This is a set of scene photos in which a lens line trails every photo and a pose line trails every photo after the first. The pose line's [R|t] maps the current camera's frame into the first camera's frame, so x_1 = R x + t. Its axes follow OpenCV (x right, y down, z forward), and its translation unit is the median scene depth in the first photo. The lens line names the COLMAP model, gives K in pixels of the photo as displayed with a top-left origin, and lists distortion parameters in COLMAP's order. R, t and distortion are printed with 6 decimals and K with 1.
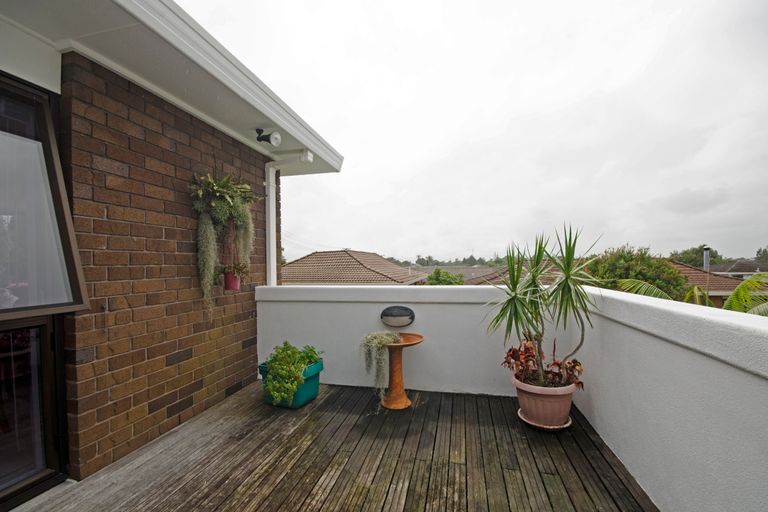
lens RADIAL K [[329.2, 0, 388.7], [0, 329.2, 261.6], [0, 0, 1]] dist [-0.035103, -0.000409]
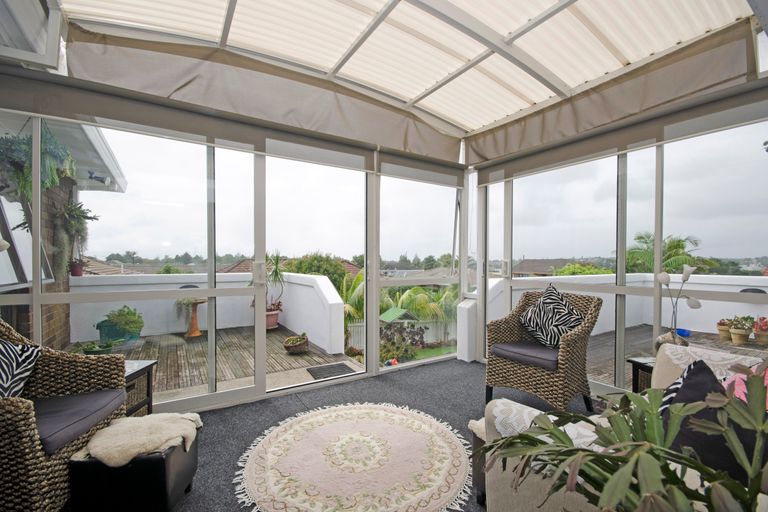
lens RADIAL K [[329.2, 0, 388.7], [0, 329.2, 261.6], [0, 0, 1]] dist [-0.035103, -0.000409]
pose [[0.691662, 0.014113, 0.722084, -0.573145], [-0.016844, 0.999852, -0.003408, -0.007600], [-0.722025, -0.009805, 0.691797, -1.157589]]
